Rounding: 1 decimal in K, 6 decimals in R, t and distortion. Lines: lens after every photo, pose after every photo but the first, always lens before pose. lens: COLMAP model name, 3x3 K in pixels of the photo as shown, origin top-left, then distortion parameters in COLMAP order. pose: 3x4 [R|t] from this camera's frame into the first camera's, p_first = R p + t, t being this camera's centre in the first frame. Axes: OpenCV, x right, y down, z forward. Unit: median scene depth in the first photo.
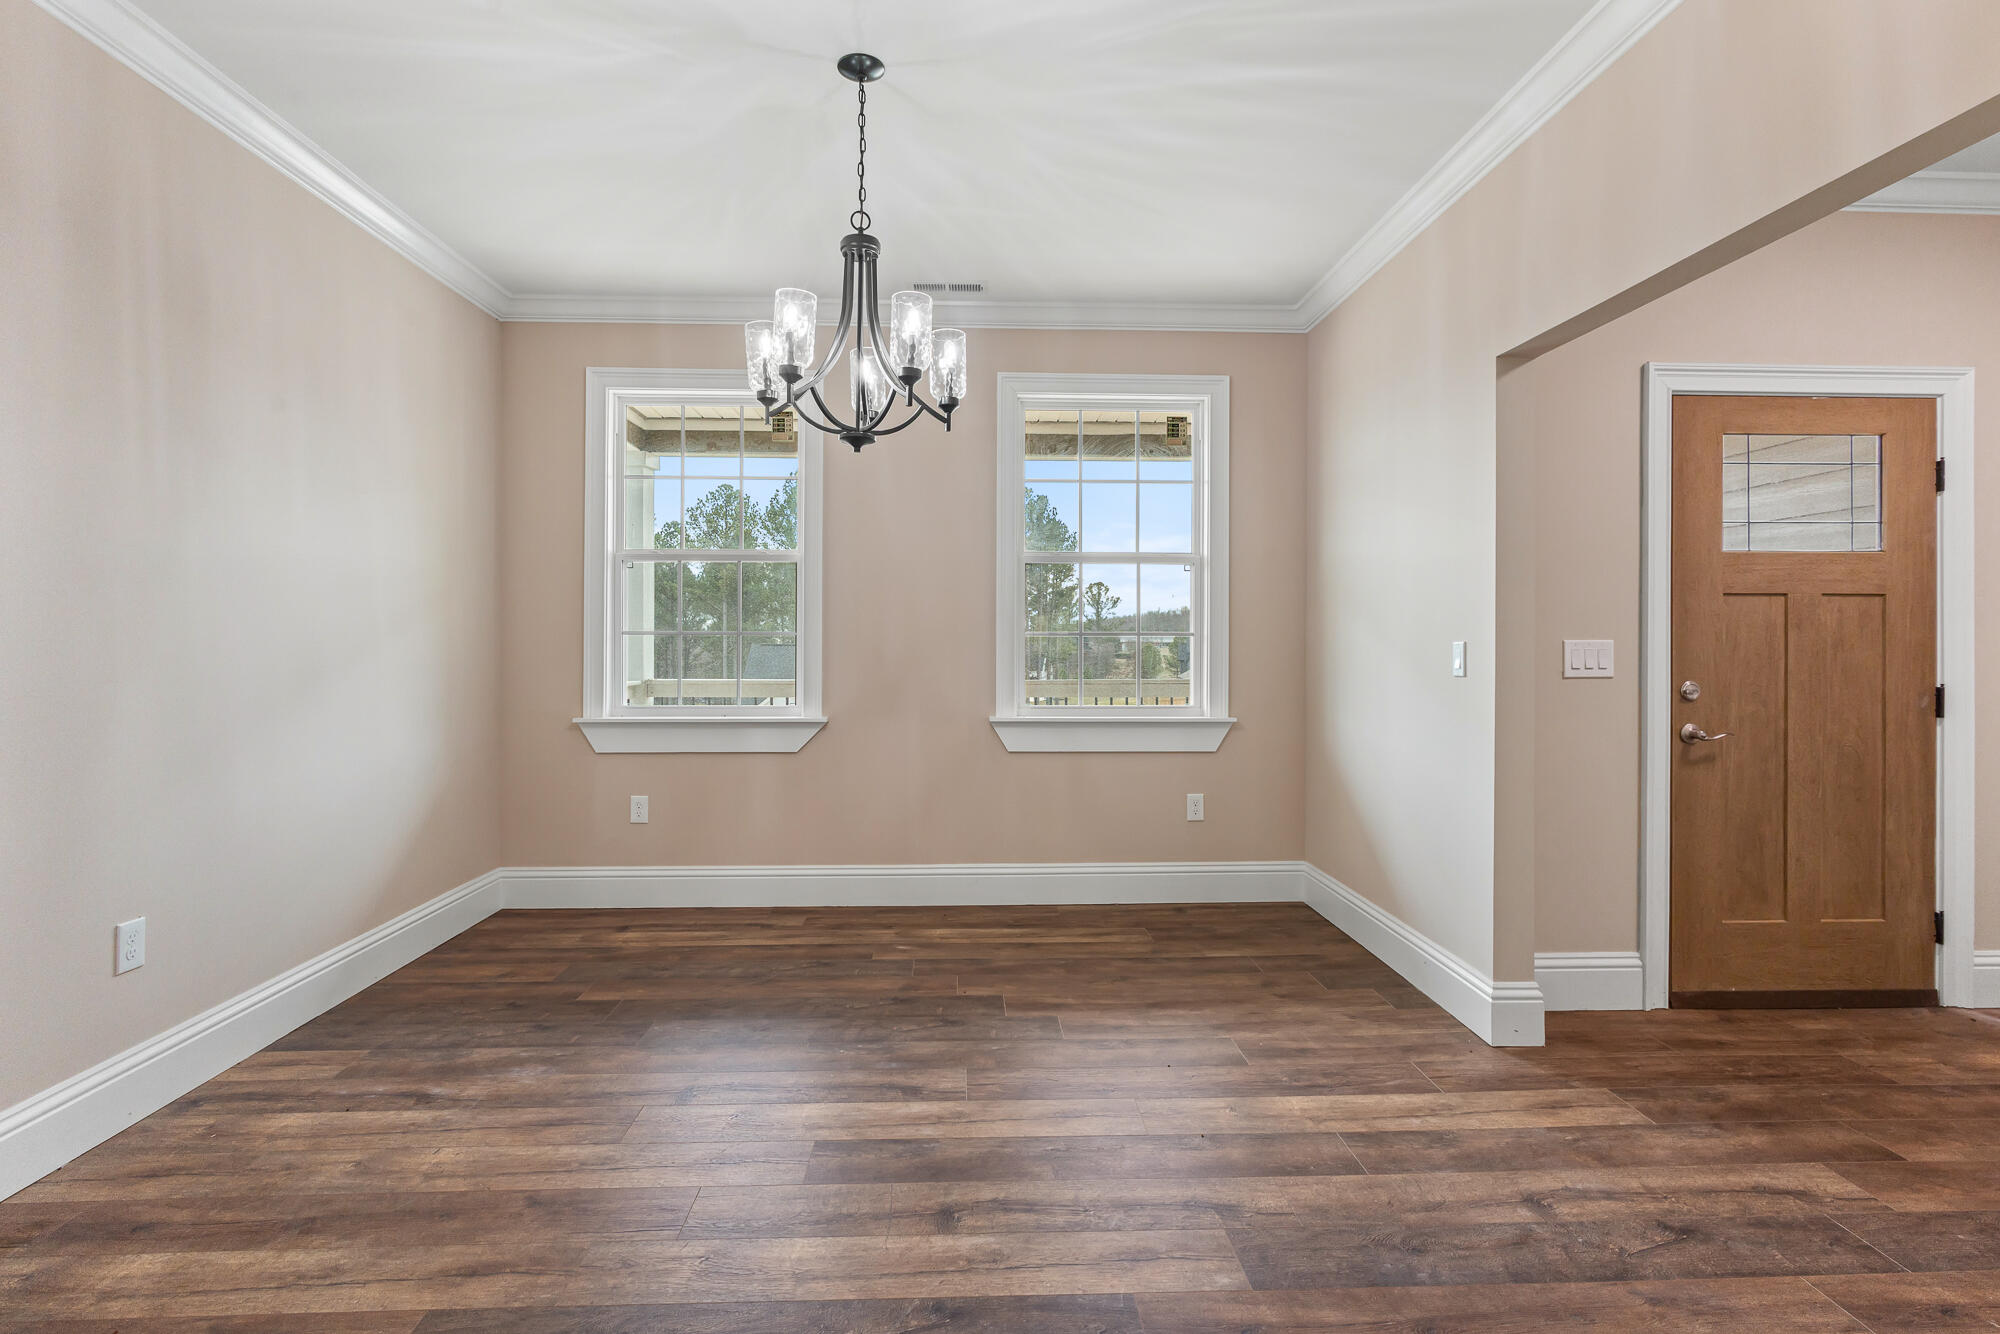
lens RADIAL K [[943.8, 0, 1033.2], [0, 943.8, 635.1], [0, 0, 1]] dist [-0.005936, 0.003733]
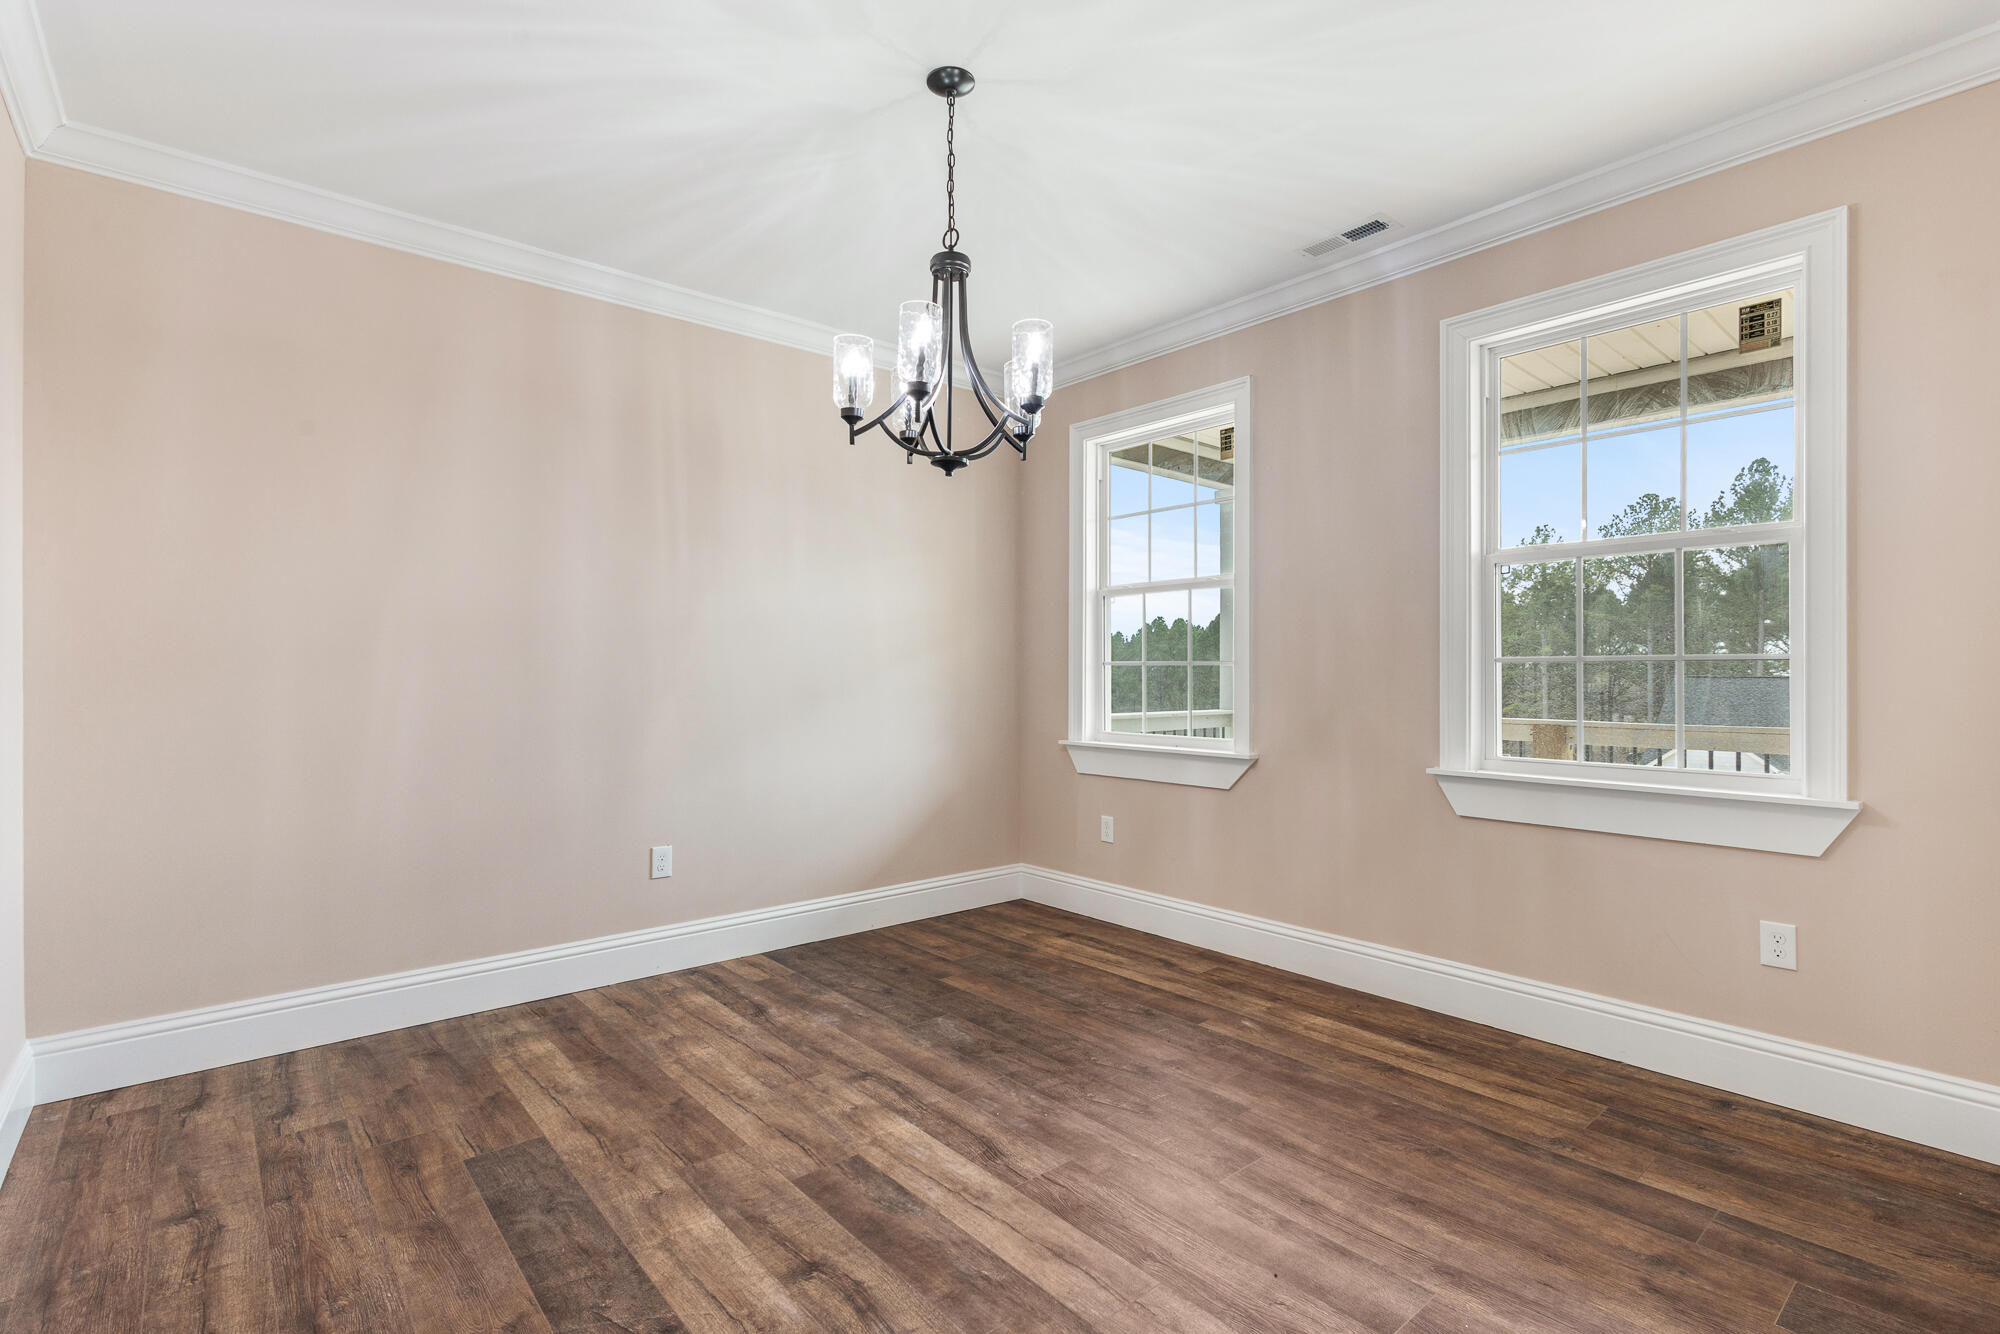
lens RADIAL K [[943.8, 0, 1014.3], [0, 943.8, 658.8], [0, 0, 1]] dist [-0.005936, 0.003733]
pose [[0.617909, -0.014043, -0.786124, 0.490087], [0.006618, 0.999898, -0.012659, 0.007524], [0.786221, 0.002620, 0.617939, 0.353039]]
